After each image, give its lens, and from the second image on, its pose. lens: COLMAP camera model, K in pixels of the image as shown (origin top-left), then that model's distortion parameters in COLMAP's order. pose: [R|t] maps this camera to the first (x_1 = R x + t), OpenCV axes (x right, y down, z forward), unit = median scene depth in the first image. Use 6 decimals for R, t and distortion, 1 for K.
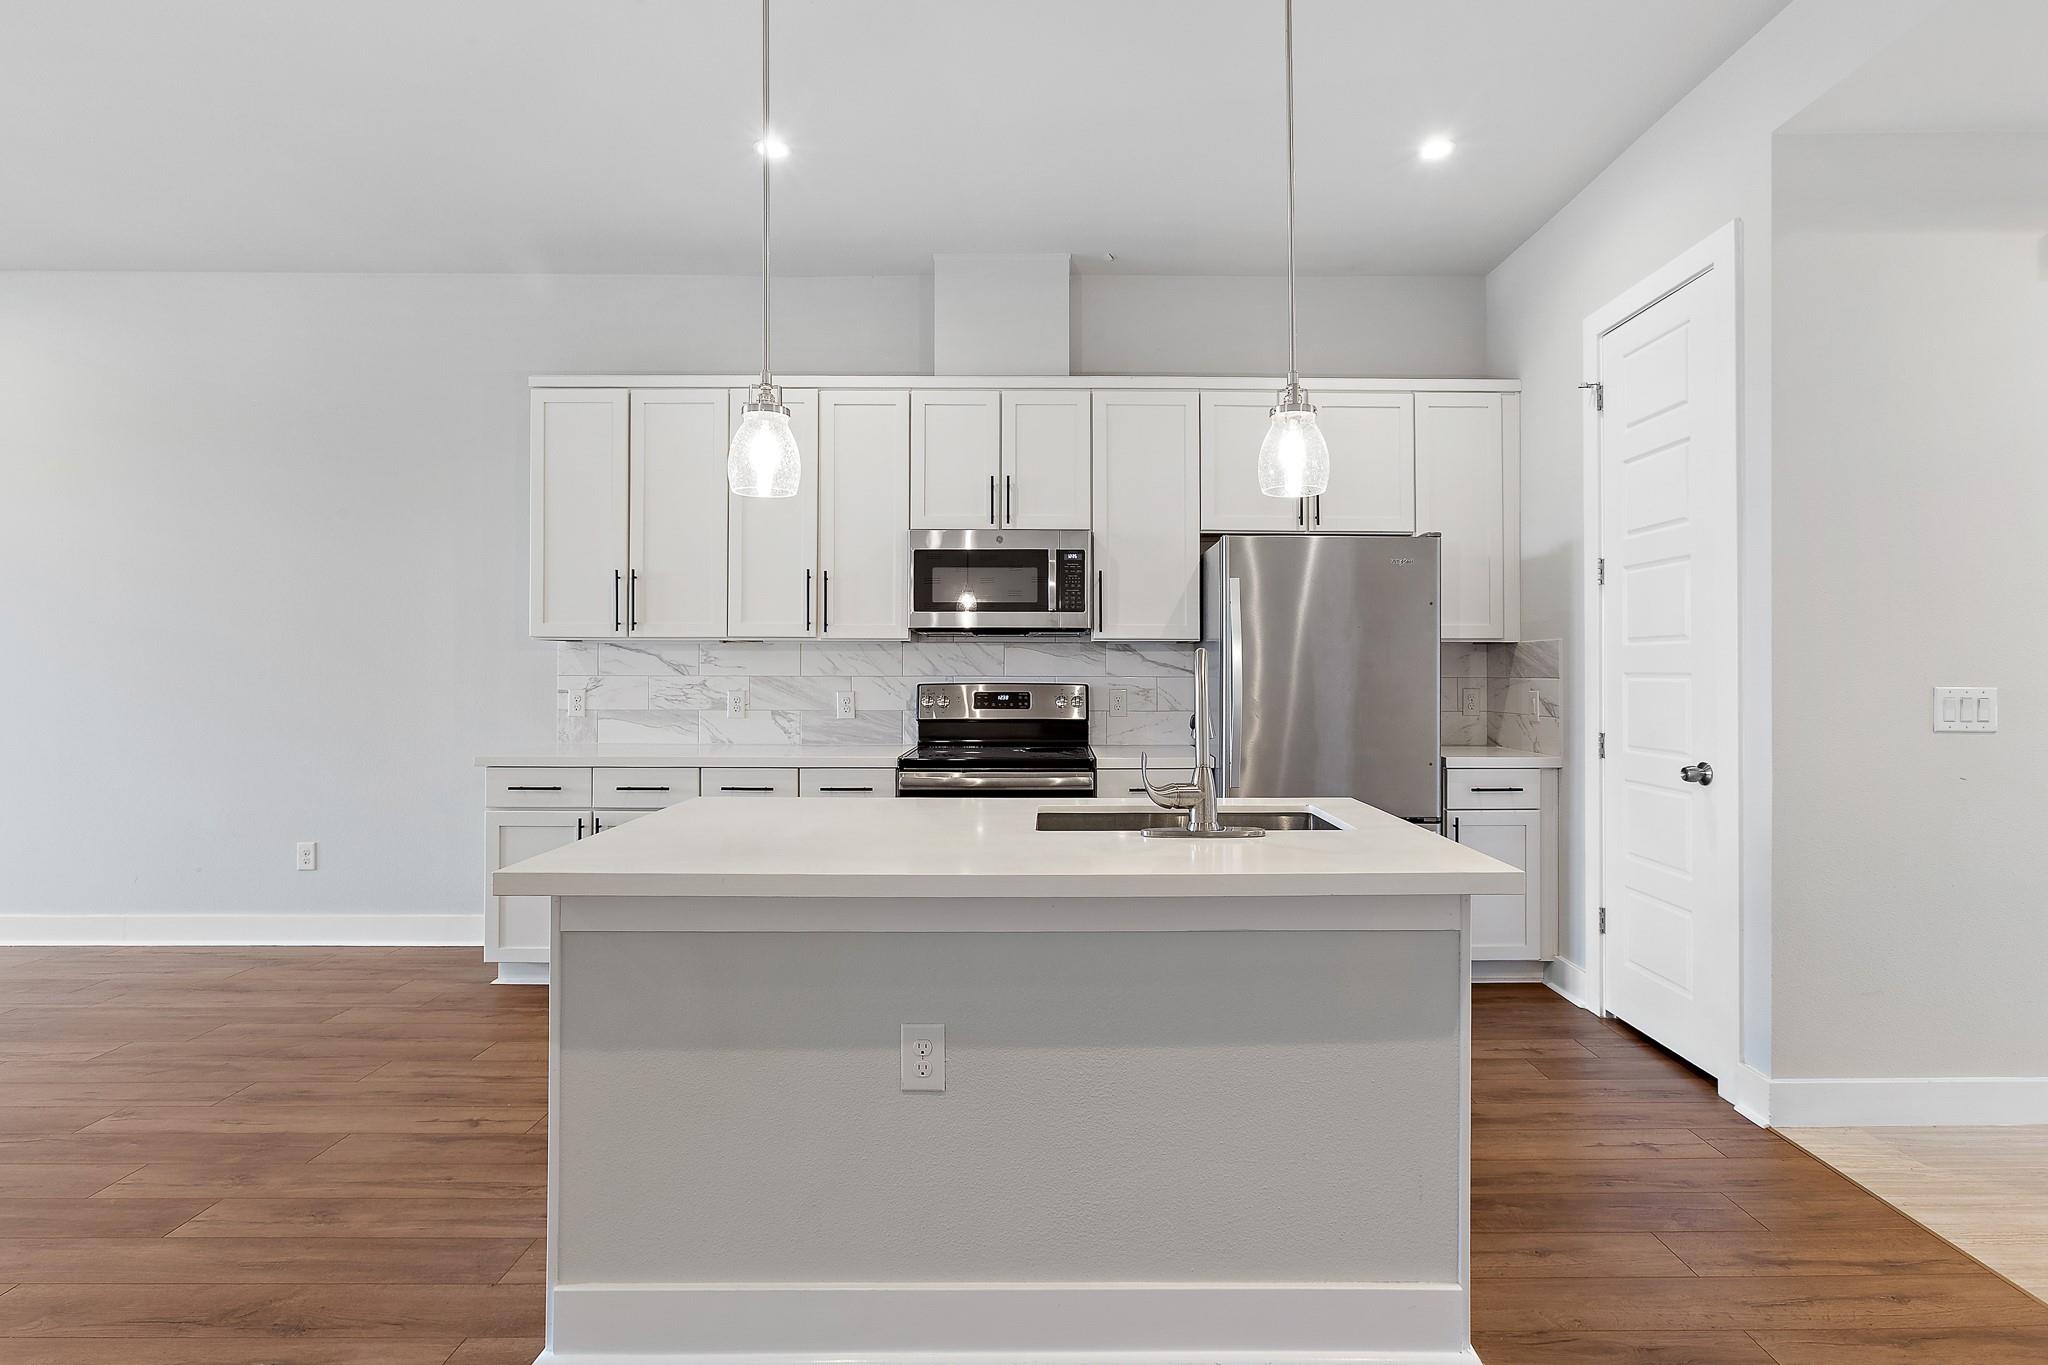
lens RADIAL K [[980.8, 0, 1056.5], [0, 980.8, 653.5], [0, 0, 1]] dist [-0.022078, 0.014874]
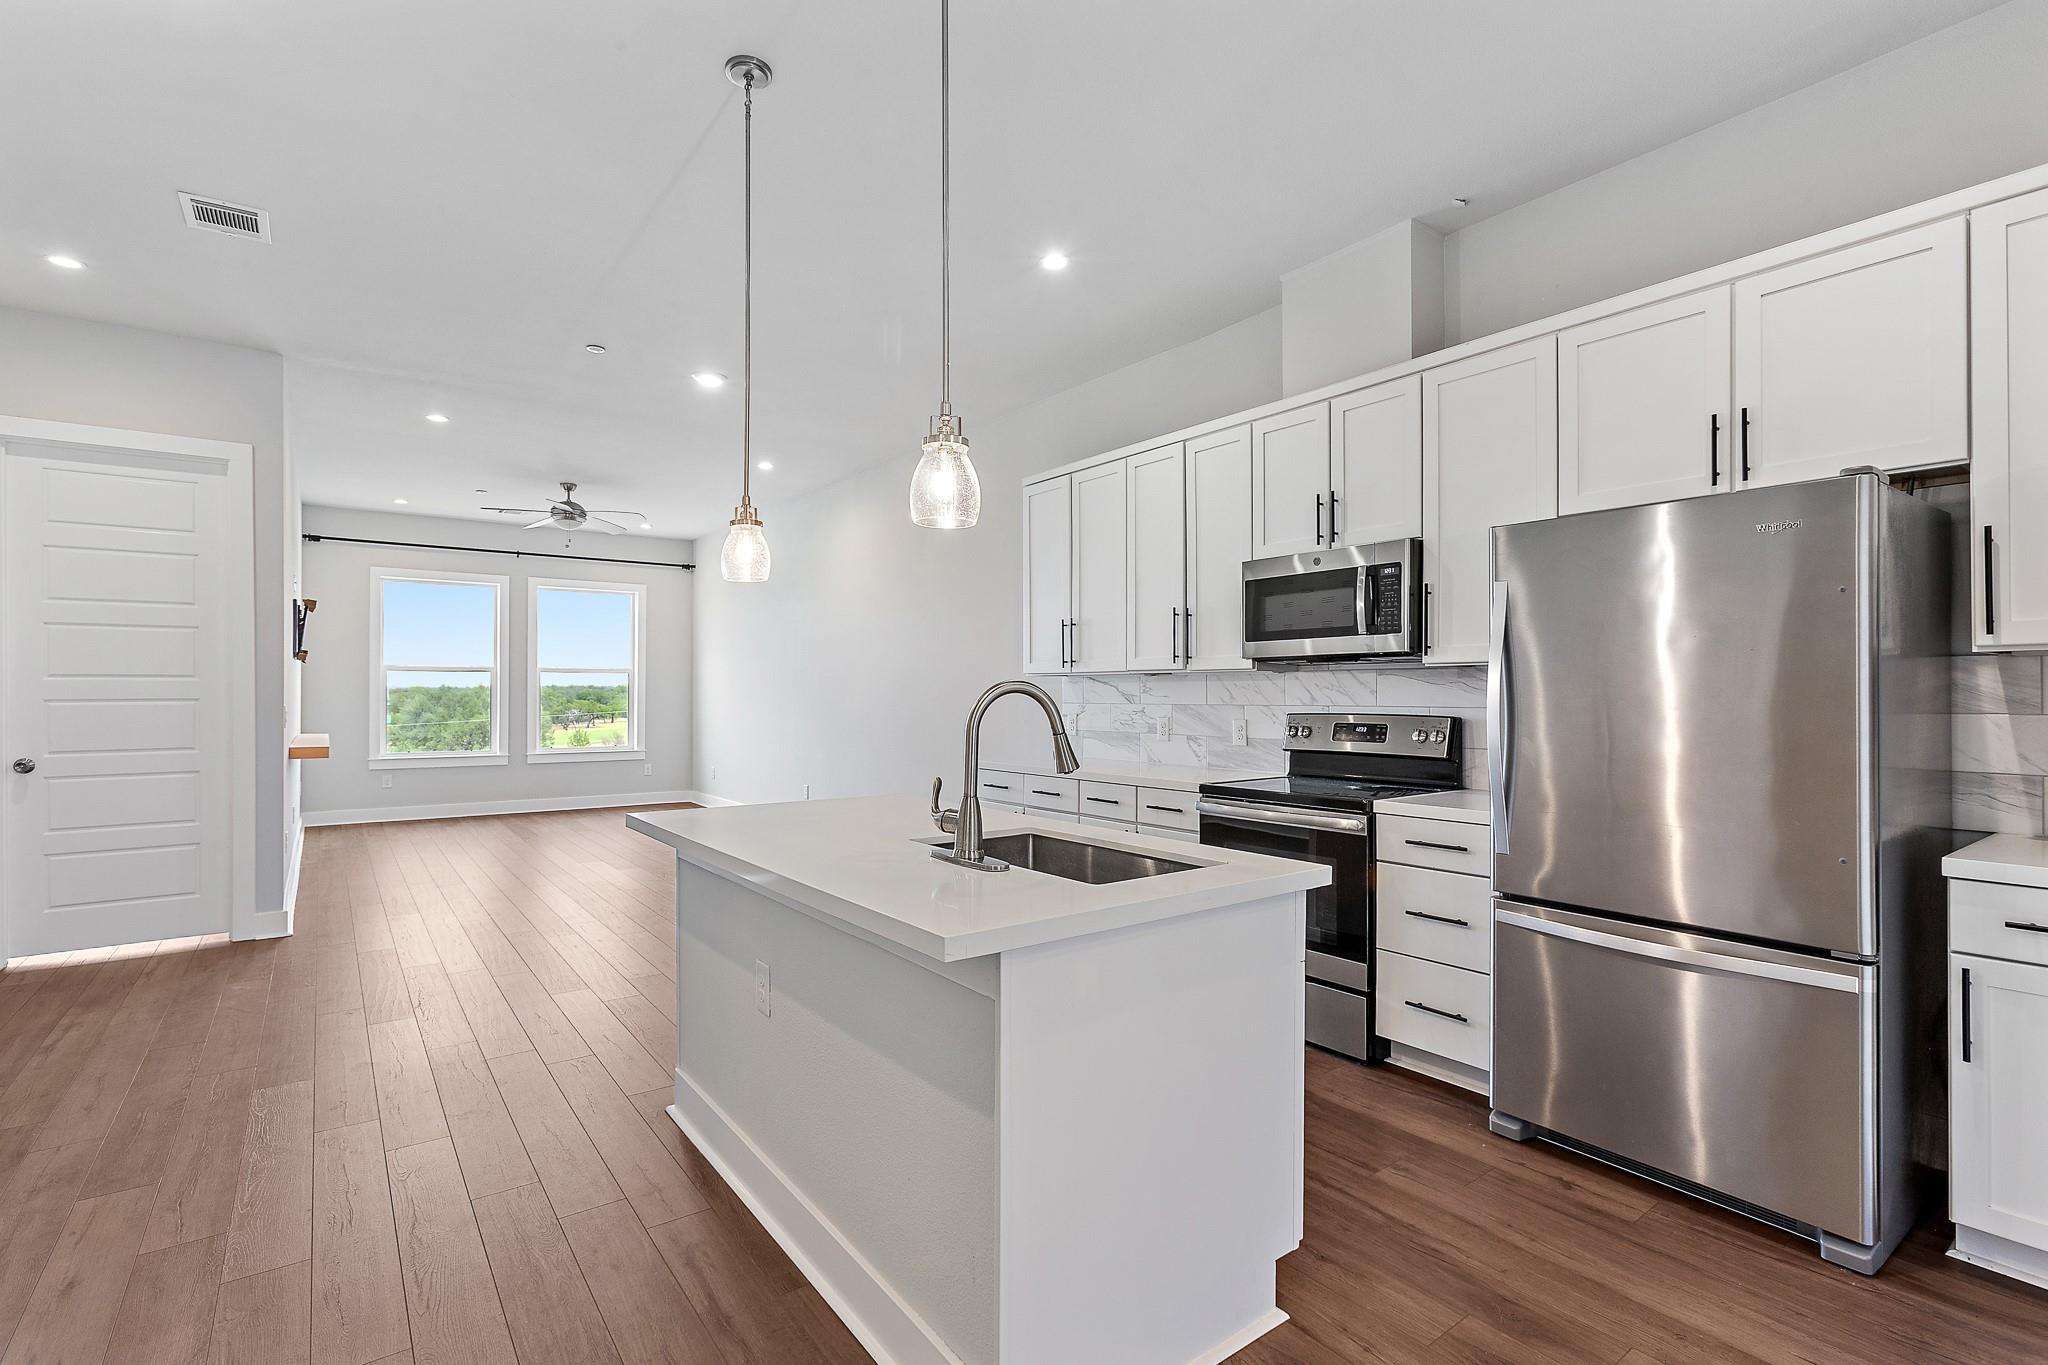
lens RADIAL K [[937.5, 0, 1004.8], [0, 937.5, 687.8], [0, 0, 1]] dist [-0.018772, 0.000323]
pose [[0.585467, -0.006639, -0.810669, 0.482413], [0.013455, 0.999908, 0.001528, -0.000241], [0.810584, -0.011802, 0.585503, 0.227029]]
